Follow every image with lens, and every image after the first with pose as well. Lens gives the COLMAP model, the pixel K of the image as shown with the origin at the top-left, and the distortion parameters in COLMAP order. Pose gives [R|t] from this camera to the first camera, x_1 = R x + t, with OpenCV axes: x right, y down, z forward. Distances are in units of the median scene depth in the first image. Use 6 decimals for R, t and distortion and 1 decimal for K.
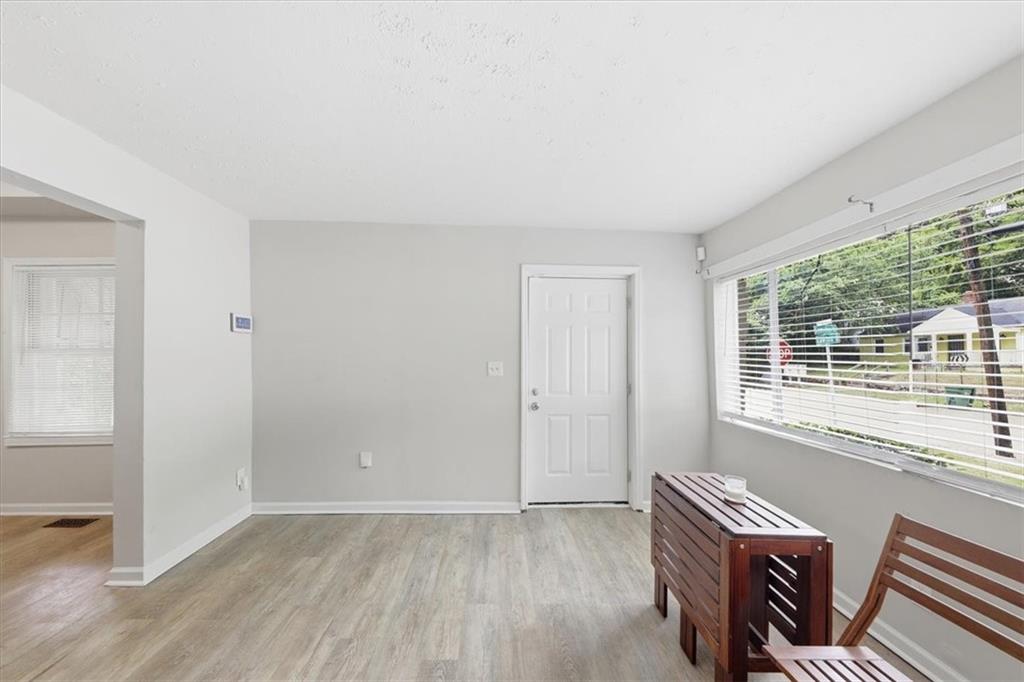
lens RADIAL K [[352.6, 0, 509.2], [0, 352.6, 345.8], [0, 0, 1]] dist [0.016692, -0.009852]
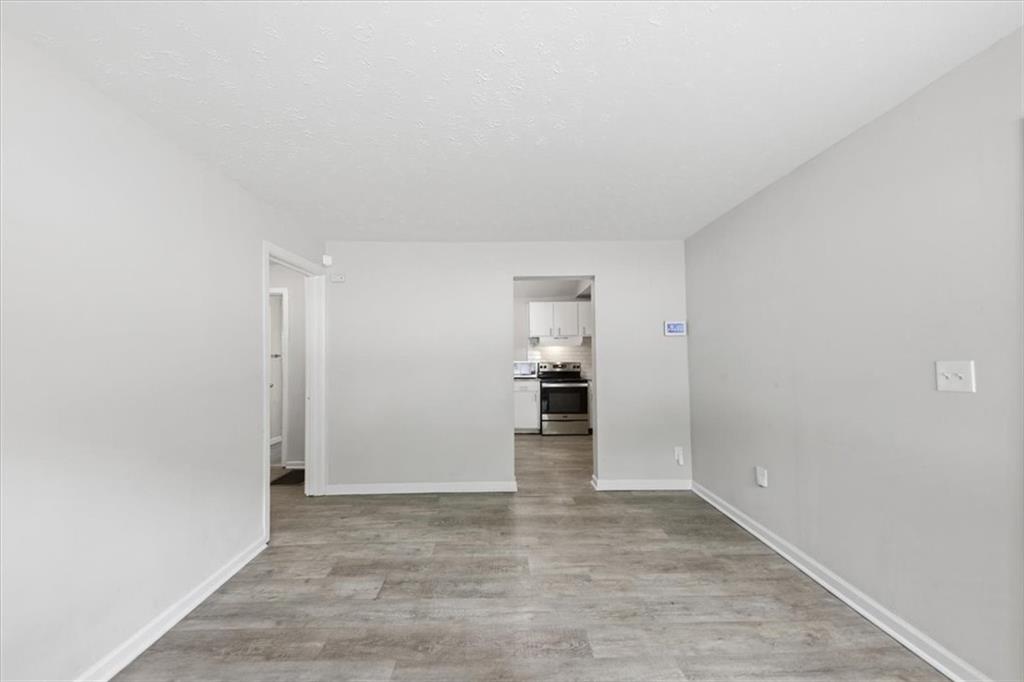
lens RADIAL K [[352.6, 0, 509.2], [0, 352.6, 345.8], [0, 0, 1]] dist [0.016692, -0.009852]
pose [[-0.025414, -0.036145, -0.999023, 0.654124], [0.030291, 0.998859, -0.036910, 0.033889], [0.999218, -0.031199, -0.024291, 0.605053]]
